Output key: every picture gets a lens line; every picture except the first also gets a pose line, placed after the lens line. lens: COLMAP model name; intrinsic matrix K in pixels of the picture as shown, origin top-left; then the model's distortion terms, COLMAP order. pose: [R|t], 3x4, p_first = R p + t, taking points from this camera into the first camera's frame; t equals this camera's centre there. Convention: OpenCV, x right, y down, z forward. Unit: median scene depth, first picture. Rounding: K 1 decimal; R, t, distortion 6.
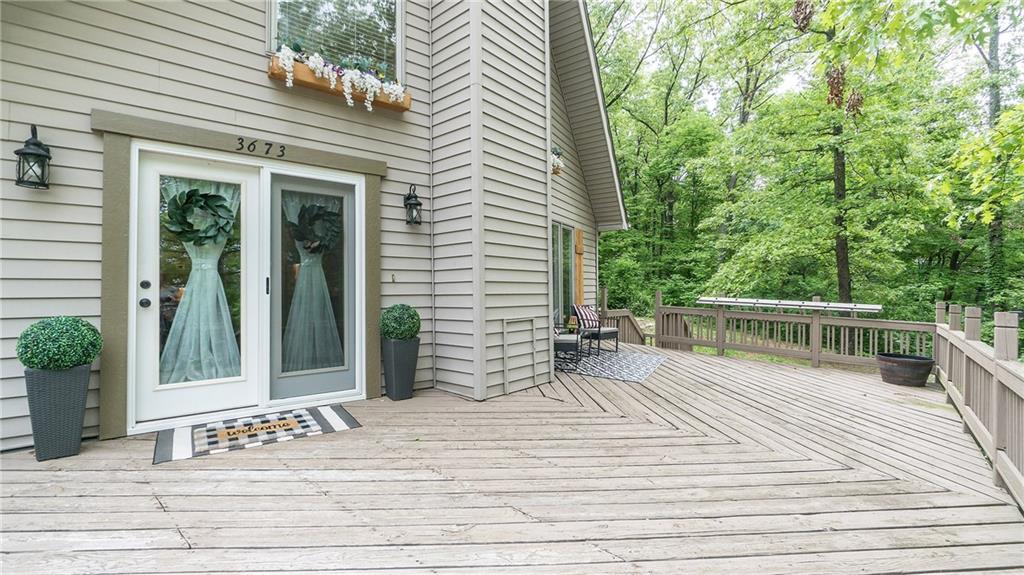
lens RADIAL K [[442.1, 0, 510.6], [0, 442.1, 281.9], [0, 0, 1]] dist [-0.002908, -0.000300]
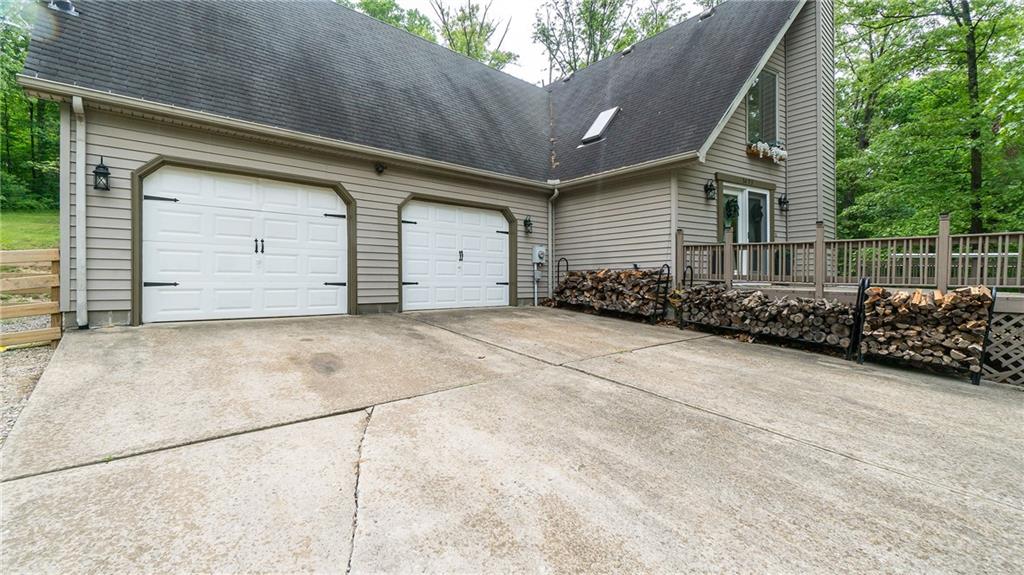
lens RADIAL K [[410.3, 0, 484.3], [0, 410.3, 282.7], [0, 0, 1]] dist [-0.002754, -0.000290]
pose [[0.981301, 0.021827, -0.191240, -1.448972], [-0.014567, 0.999122, 0.039285, 0.192438], [0.191930, -0.035764, 0.980757, -1.496613]]
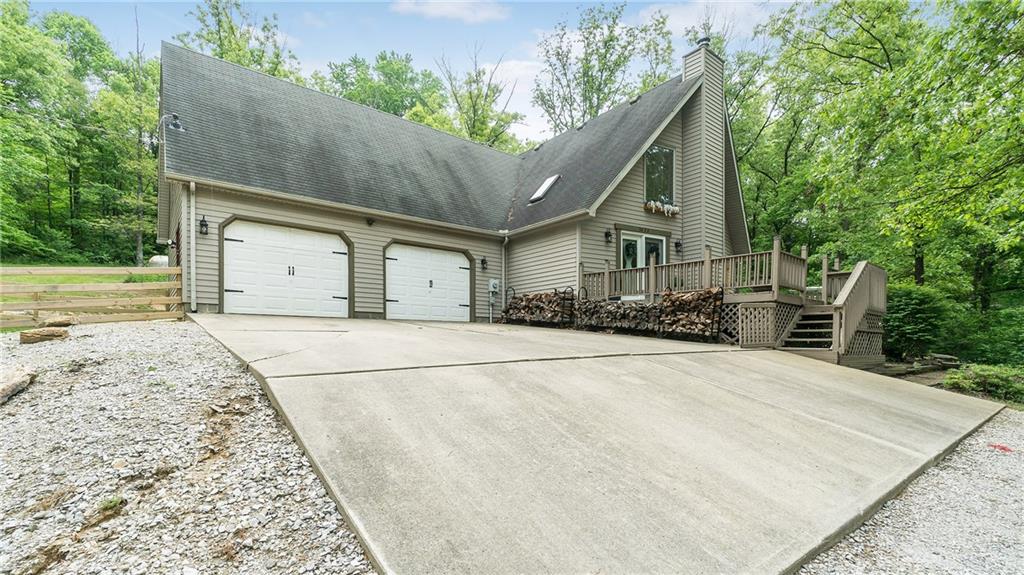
lens RADIAL K [[455.9, 0, 515.1], [0, 455.9, 342.1], [0, 0, 1]] dist [0.001428, 0.000078]
pose [[0.979978, 0.012532, -0.198713, -0.755995], [-0.008858, 0.999773, 0.019368, 0.474904], [0.198911, -0.017220, 0.979866, -2.500638]]
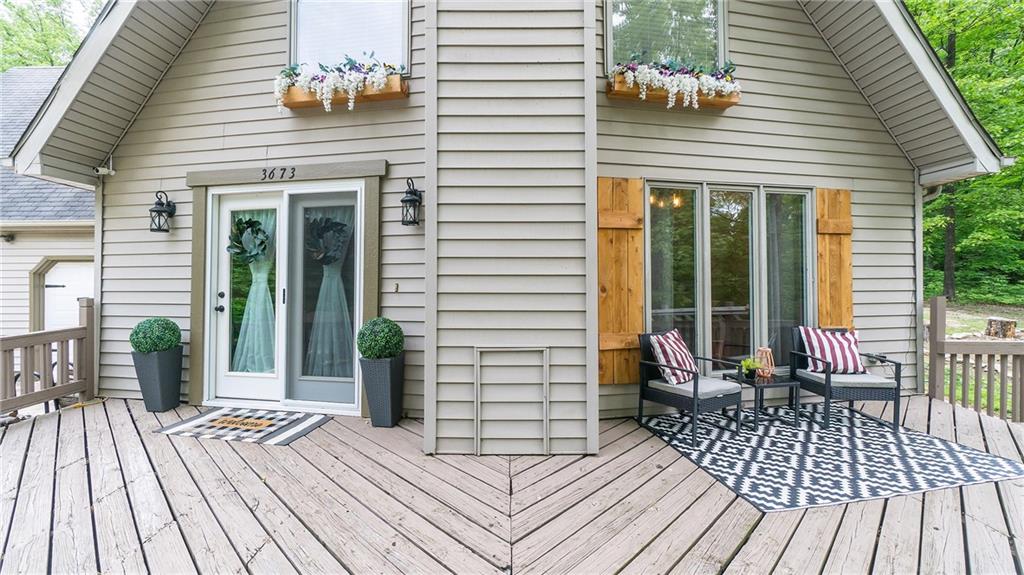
lens RADIAL K [[442.1, 0, 510.6], [0, 442.1, 281.9], [0, 0, 1]] dist [-0.002908, -0.000300]
pose [[0.646836, -0.007170, -0.762596, 0.611868], [0.013100, 0.999913, 0.001710, -0.019906], [0.762517, -0.011096, 0.646873, 0.650651]]
